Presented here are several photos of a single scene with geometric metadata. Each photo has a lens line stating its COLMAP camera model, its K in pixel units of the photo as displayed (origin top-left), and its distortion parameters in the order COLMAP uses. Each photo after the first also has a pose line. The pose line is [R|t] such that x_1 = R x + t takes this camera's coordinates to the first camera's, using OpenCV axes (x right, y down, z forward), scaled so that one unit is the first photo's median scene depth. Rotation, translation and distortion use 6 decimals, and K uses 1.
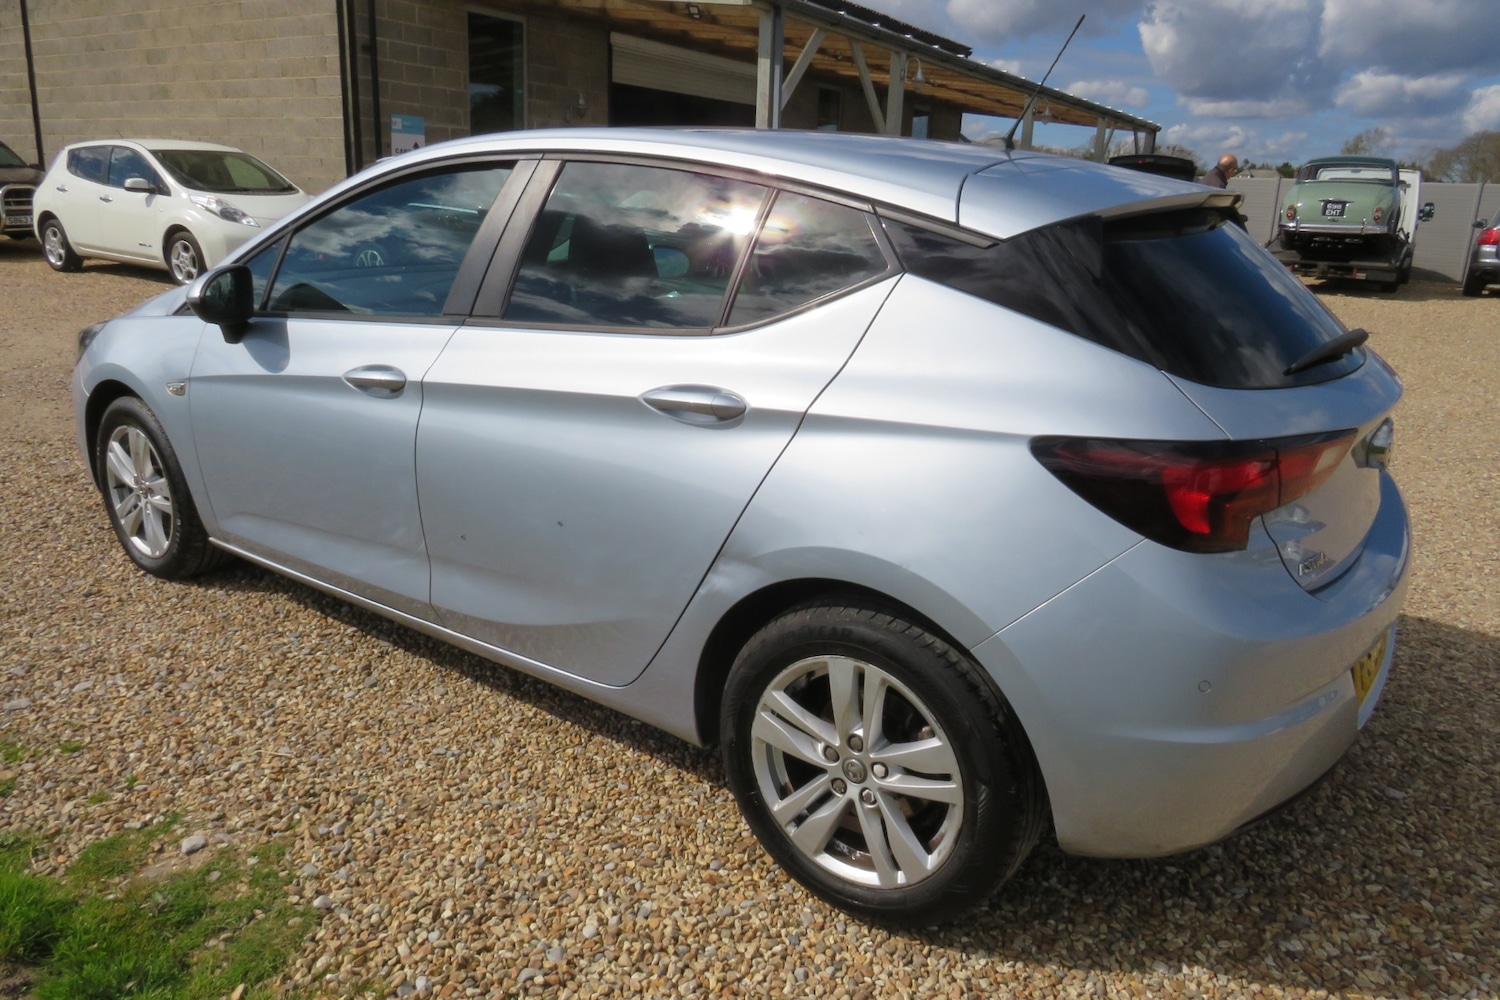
lens RADIAL K [[1046.9, 0, 722.5], [0, 1046.9, 492.6], [0, 0, 1]] dist [-0.028723, 0.010739]
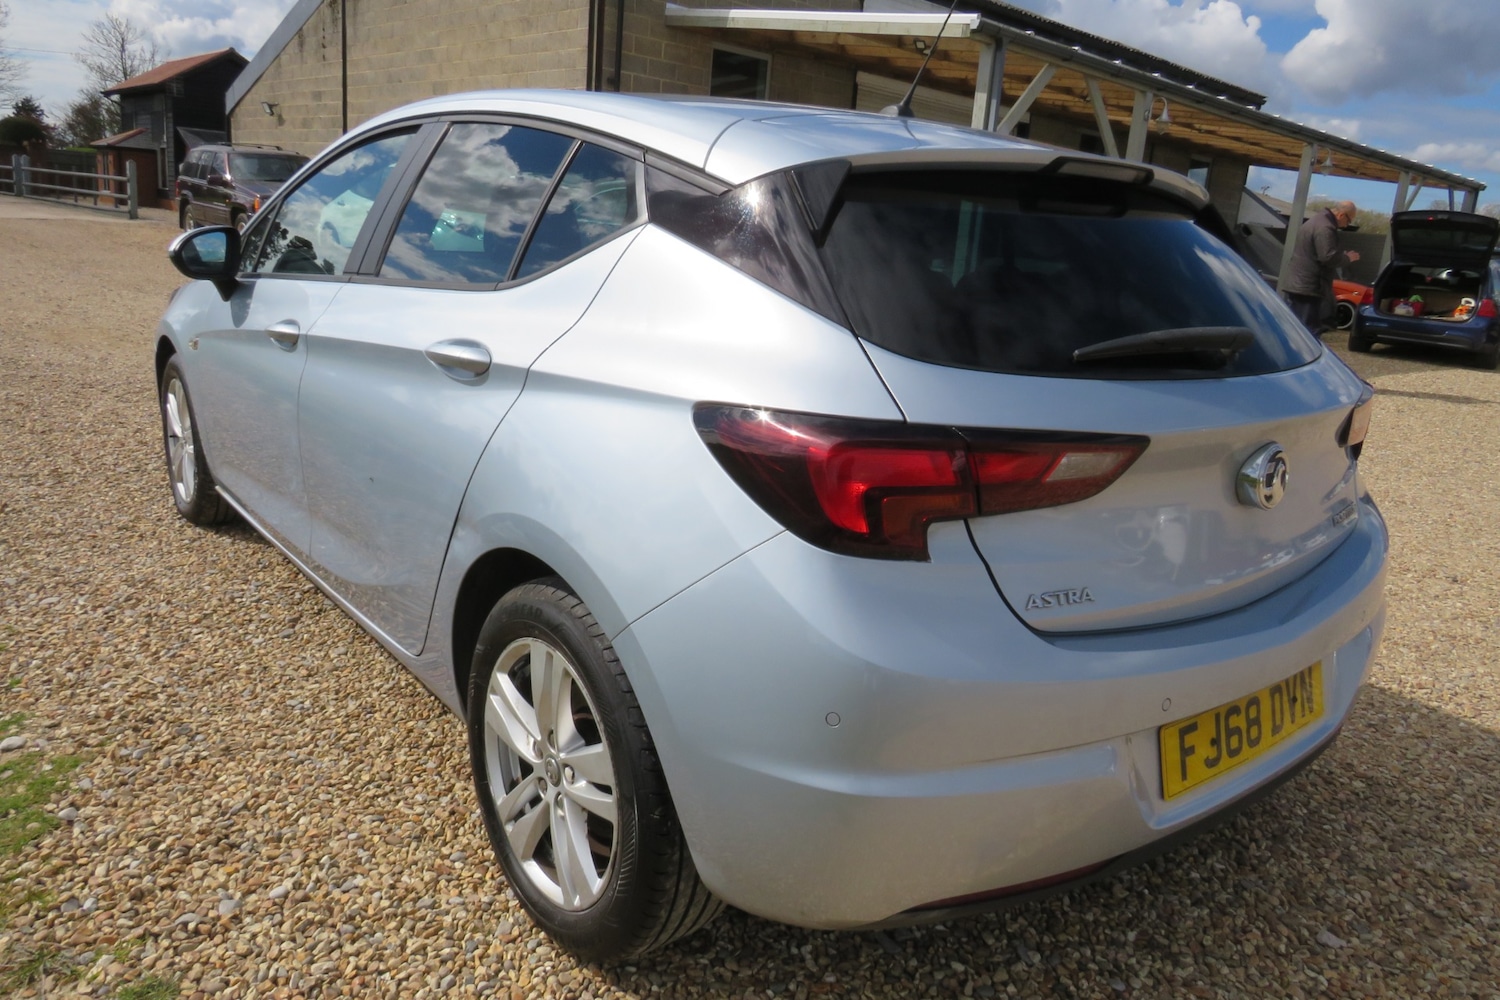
lens RADIAL K [[1046.9, 0, 744.1], [0, 1046.9, 492.4], [0, 0, 1]] dist [-0.028723, 0.010739]
pose [[0.965677, 0.101157, -0.239240, 0.340374], [-0.111848, 0.993226, -0.031506, 0.027074], [0.234432, 0.057183, 0.970449, 0.108847]]
